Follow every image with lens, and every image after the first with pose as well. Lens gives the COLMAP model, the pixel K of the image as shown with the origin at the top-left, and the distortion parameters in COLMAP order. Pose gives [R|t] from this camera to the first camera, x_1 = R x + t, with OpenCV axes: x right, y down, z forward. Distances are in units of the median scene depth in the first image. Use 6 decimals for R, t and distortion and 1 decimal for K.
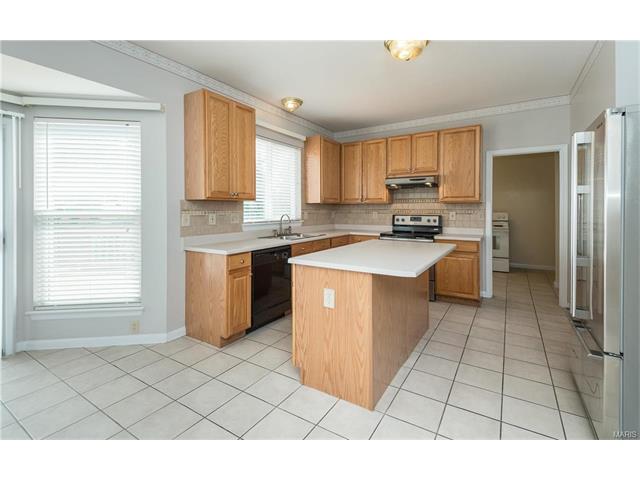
lens RADIAL K [[300.5, 0, 312.9], [0, 300.5, 235.0], [0, 0, 1]] dist [0.016269, -0.005950]
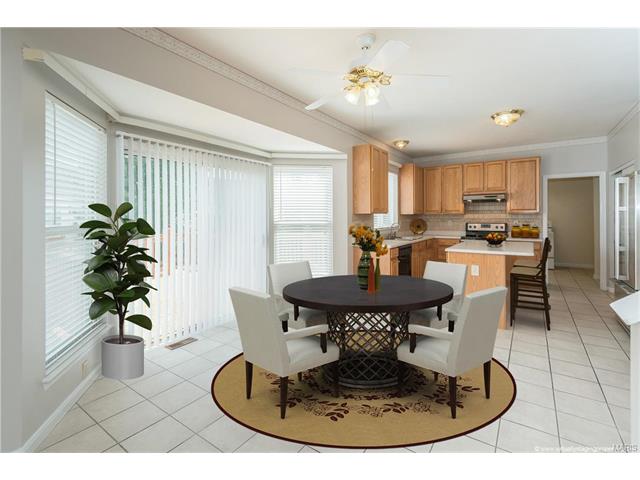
lens RADIAL K [[300.5, 0, 324.7], [0, 300.5, 239.9], [0, 0, 1]] dist [0.016269, -0.005950]
pose [[0.999469, -0.002577, -0.032486, -0.338715], [0.002249, 0.999946, -0.010136, 0.020700], [0.032511, 0.010058, 0.999421, -0.355464]]
